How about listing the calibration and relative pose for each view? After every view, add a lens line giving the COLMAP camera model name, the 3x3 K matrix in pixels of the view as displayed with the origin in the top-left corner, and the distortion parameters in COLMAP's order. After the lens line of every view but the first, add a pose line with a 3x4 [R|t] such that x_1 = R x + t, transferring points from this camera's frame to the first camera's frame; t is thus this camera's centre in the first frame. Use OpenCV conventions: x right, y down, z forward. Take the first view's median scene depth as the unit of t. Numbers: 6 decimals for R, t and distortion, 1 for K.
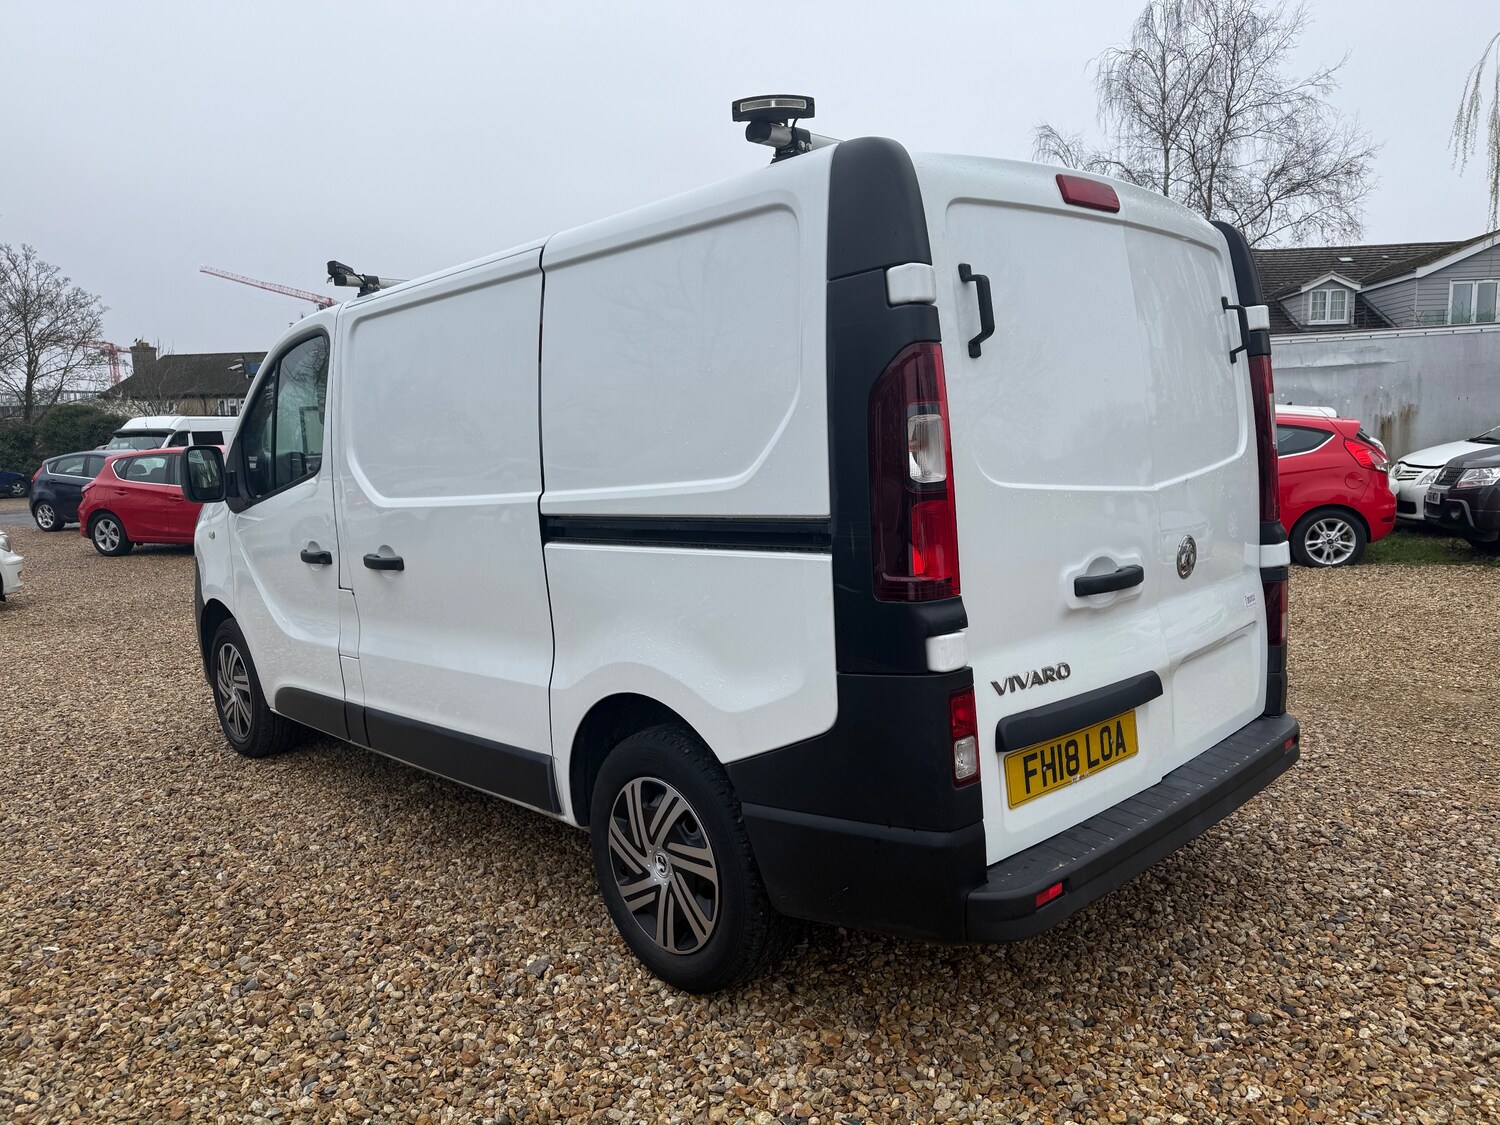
lens RADIAL K [[1095.6, 0, 753.3], [0, 1095.6, 511.6], [0, 0, 1]] dist [0.014709, -0.006543]
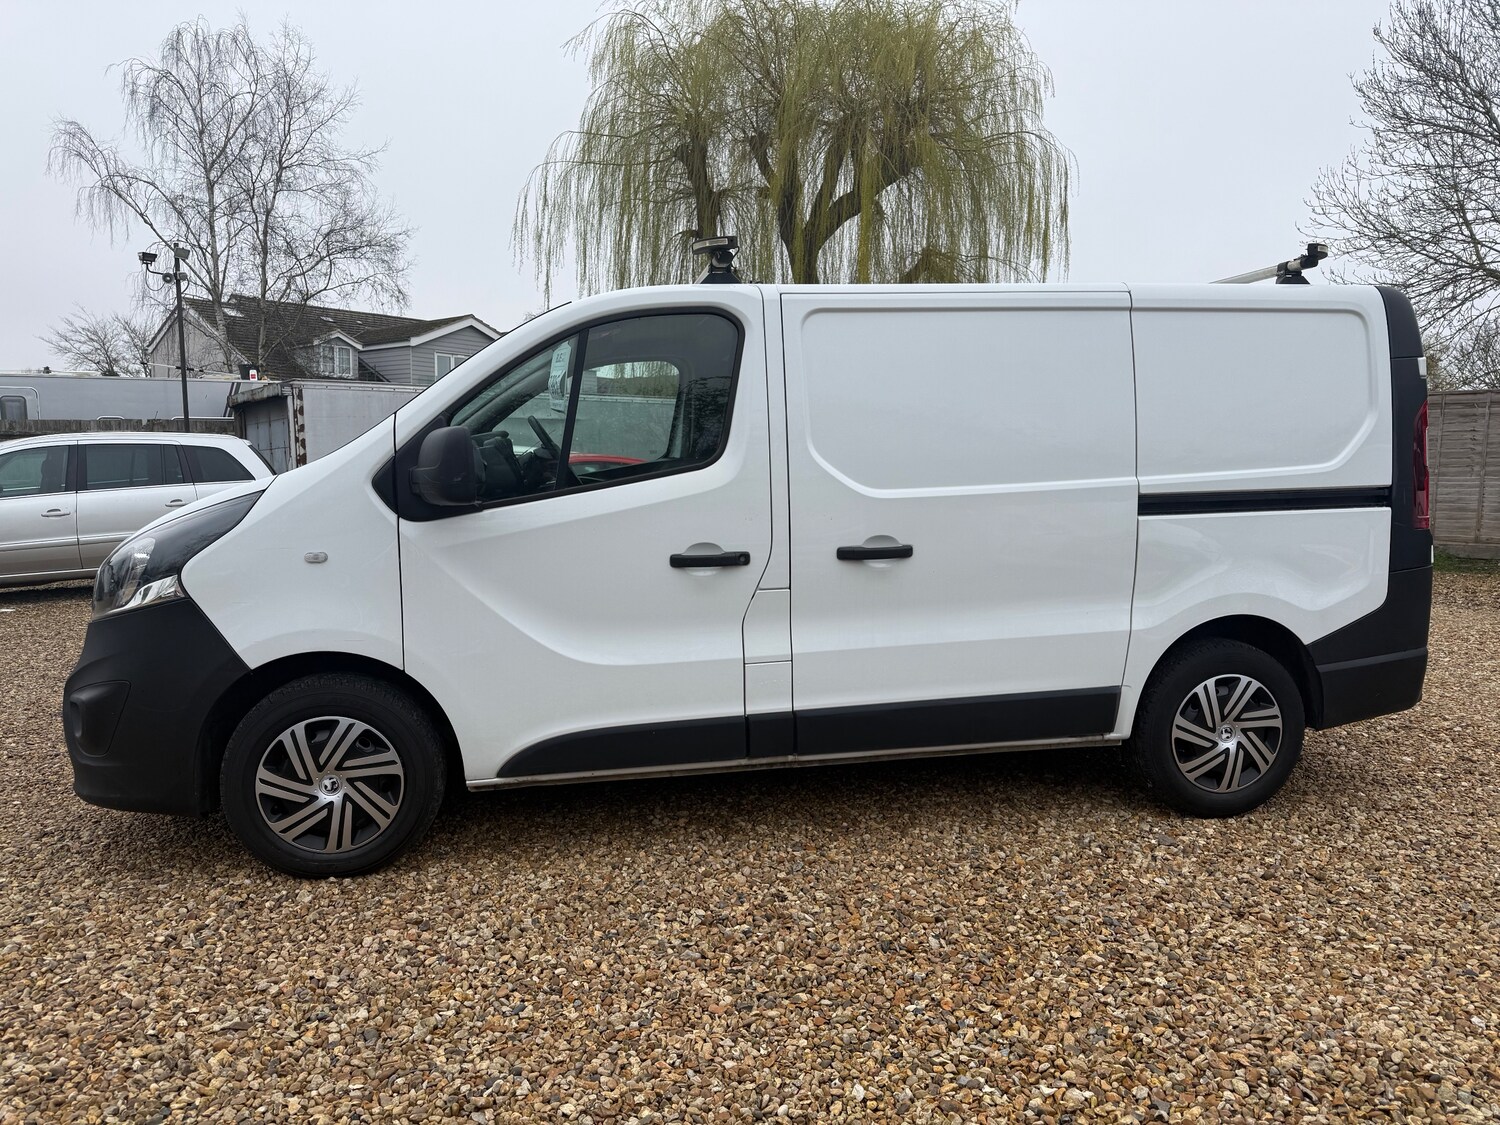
lens RADIAL K [[1095.6, 0, 753.3], [0, 1095.6, 511.6], [0, 0, 1]] dist [0.014709, -0.006543]
pose [[0.526086, -0.000655, 0.850431, -1.491938], [0.039005, 0.998966, -0.023360, 0.034121], [-0.849536, 0.045460, 0.525568, 0.683113]]
